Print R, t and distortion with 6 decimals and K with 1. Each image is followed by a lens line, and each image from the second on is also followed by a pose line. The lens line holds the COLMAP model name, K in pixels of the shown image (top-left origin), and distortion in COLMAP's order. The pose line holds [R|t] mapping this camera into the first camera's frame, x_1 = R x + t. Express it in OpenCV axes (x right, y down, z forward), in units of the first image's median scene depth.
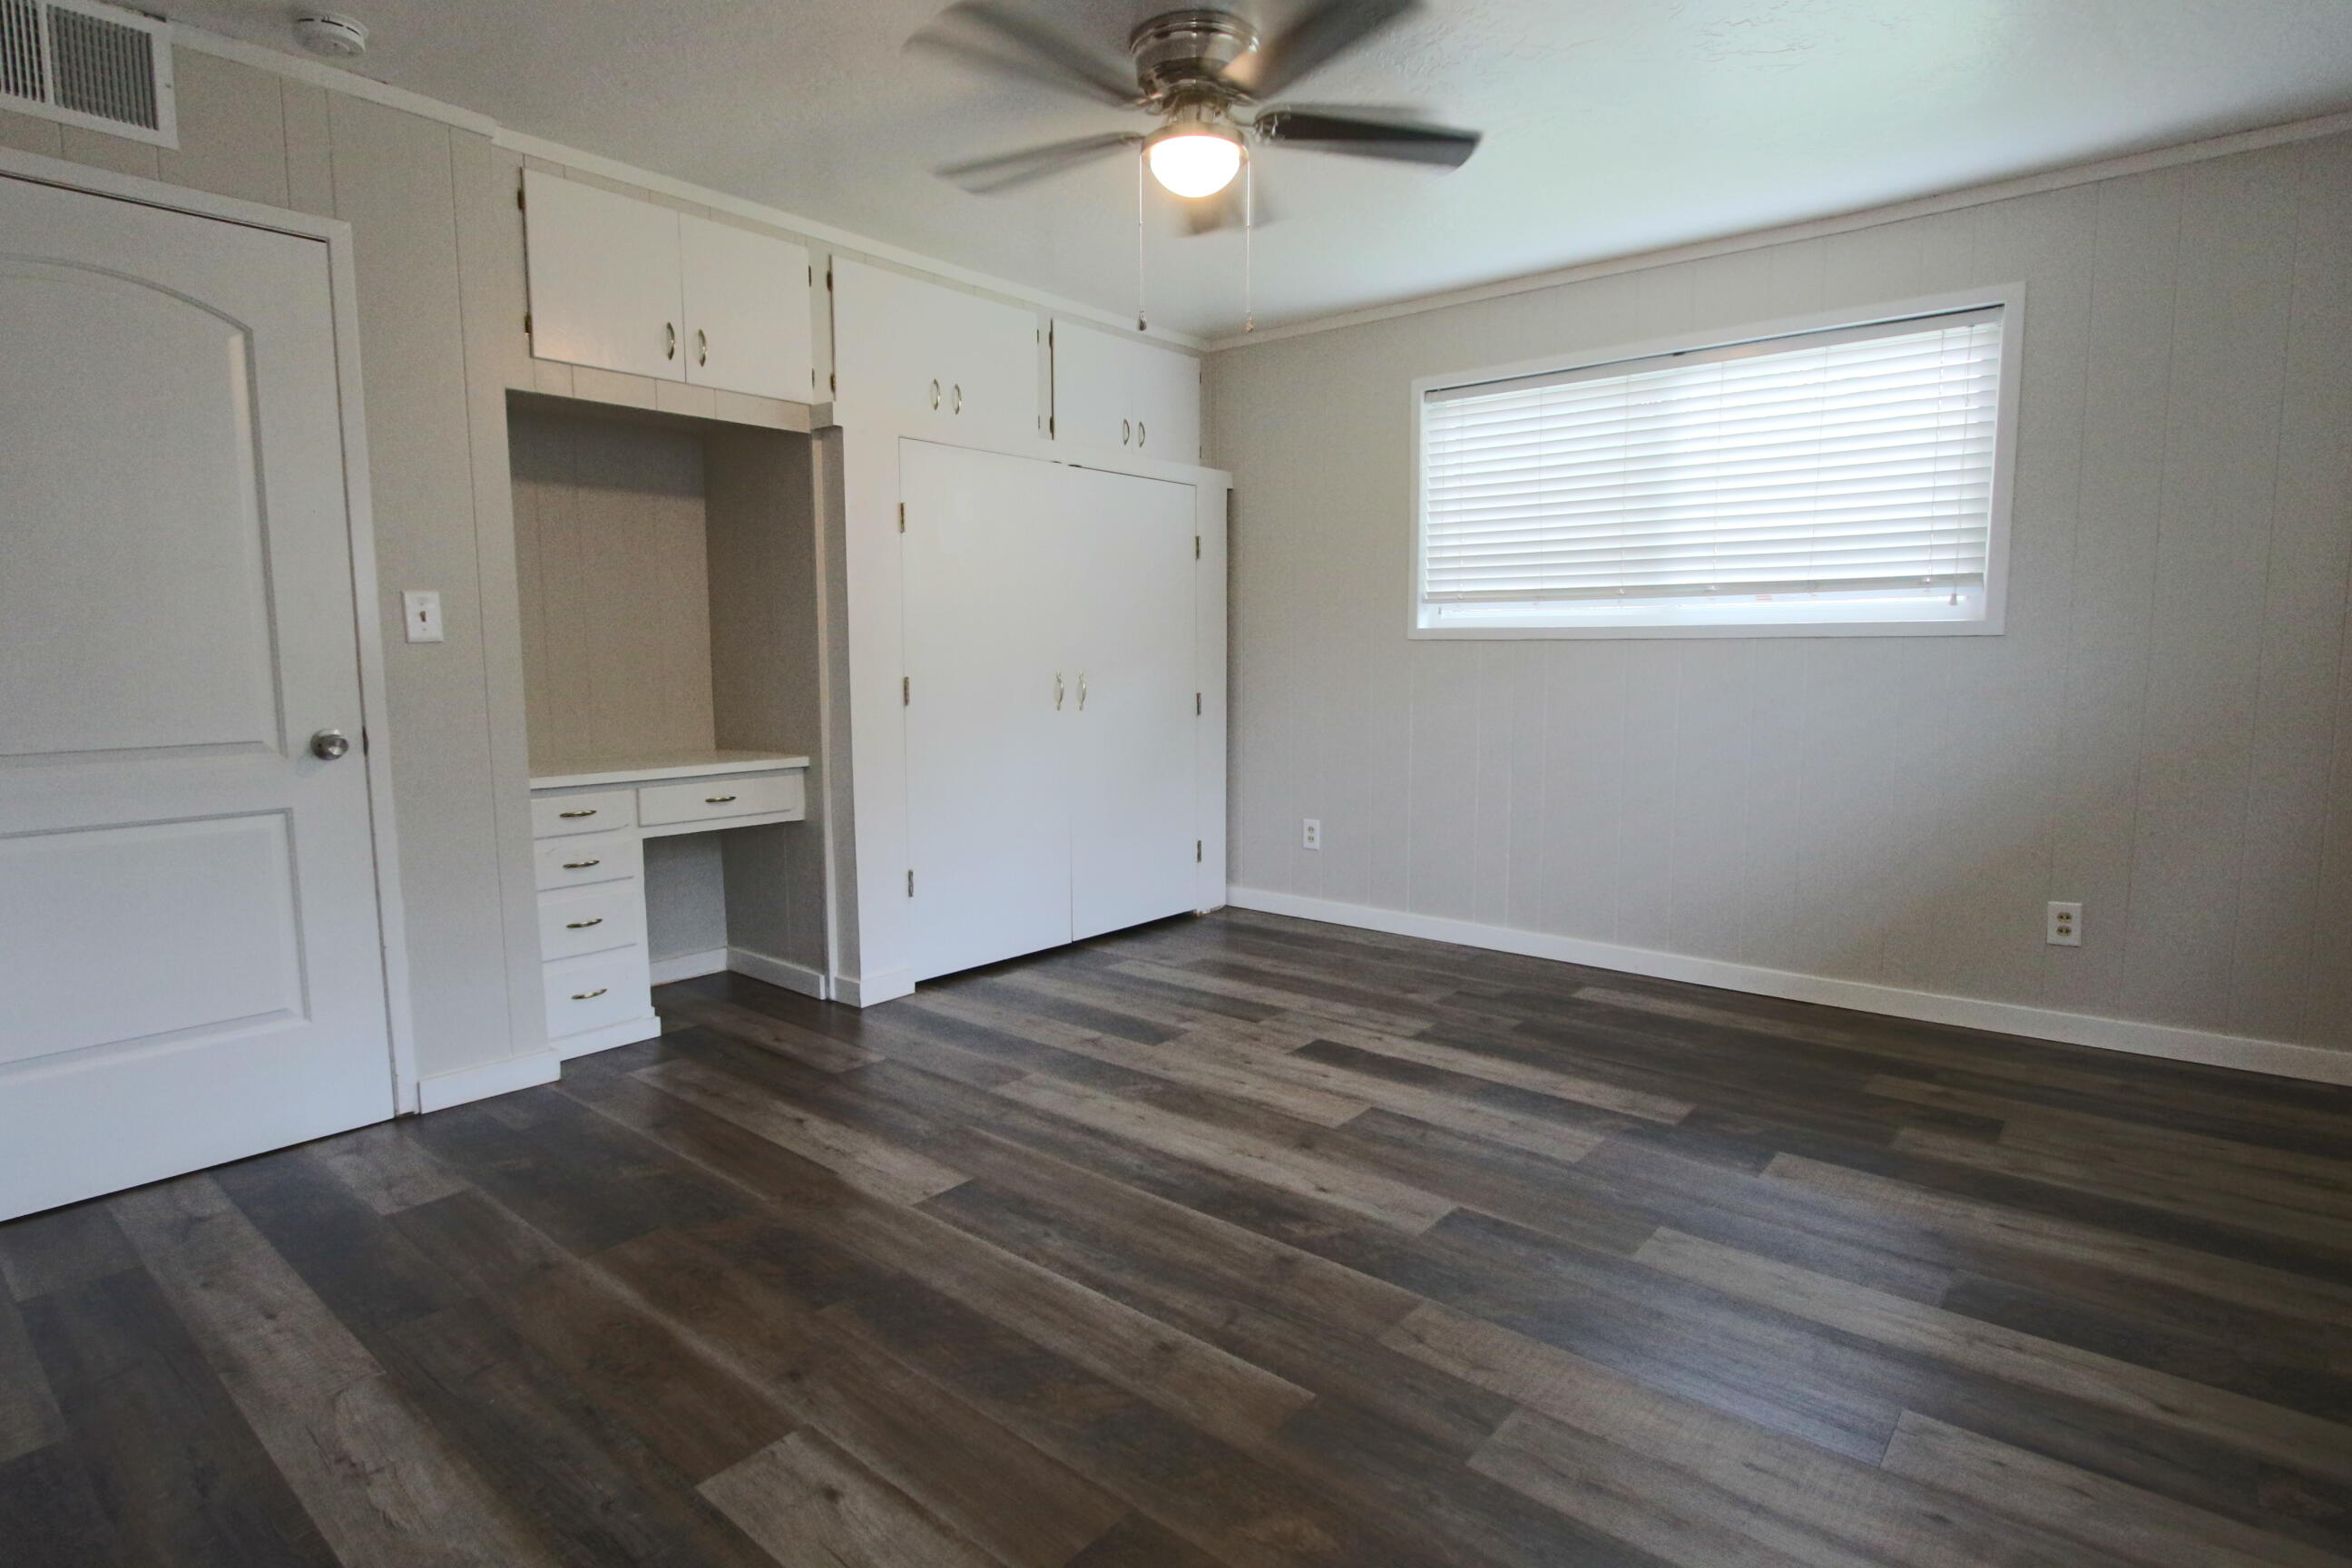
lens RADIAL K [[1204.7, 0, 1146.9], [0, 1204.7, 794.5], [0, 0, 1]] dist [-0.018998, 0.000623]
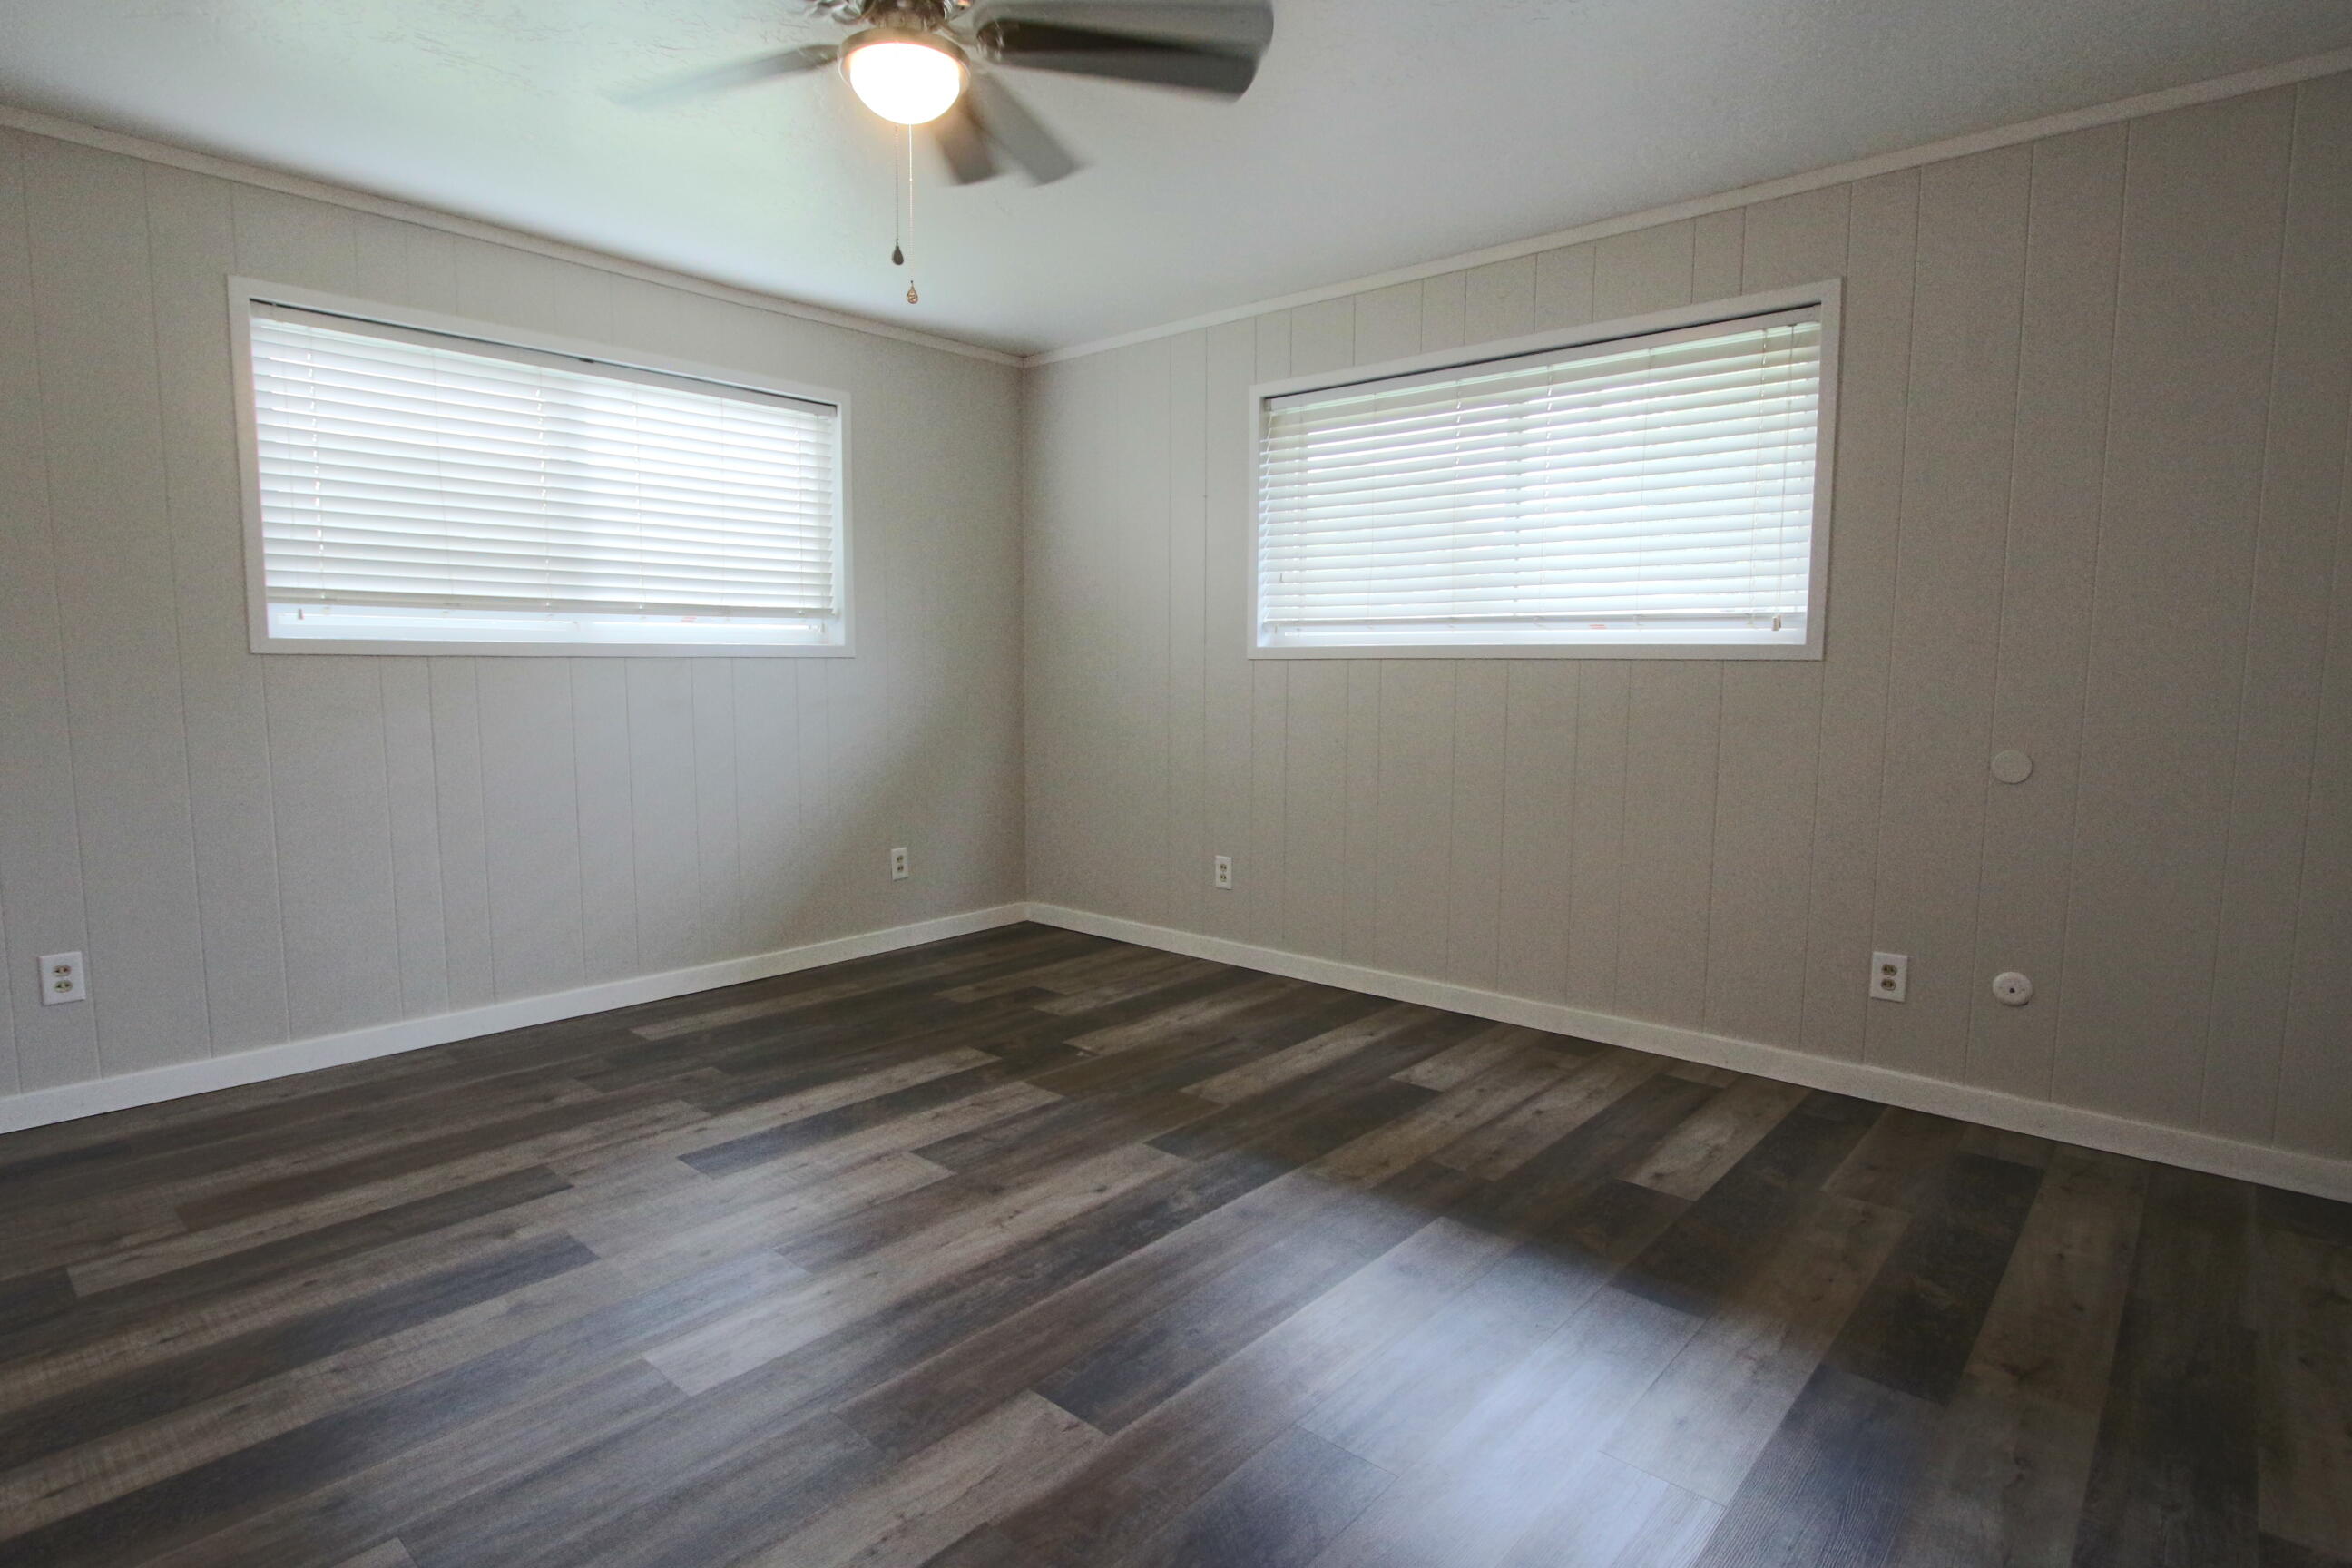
lens RADIAL K [[1204.7, 0, 1146.9], [0, 1204.7, 794.5], [0, 0, 1]] dist [-0.018998, 0.000623]
pose [[0.035357, -0.102312, 0.994124, -0.588088], [0.115702, 0.988476, 0.097616, -0.072687], [-0.992655, 0.111570, 0.046787, 0.606405]]
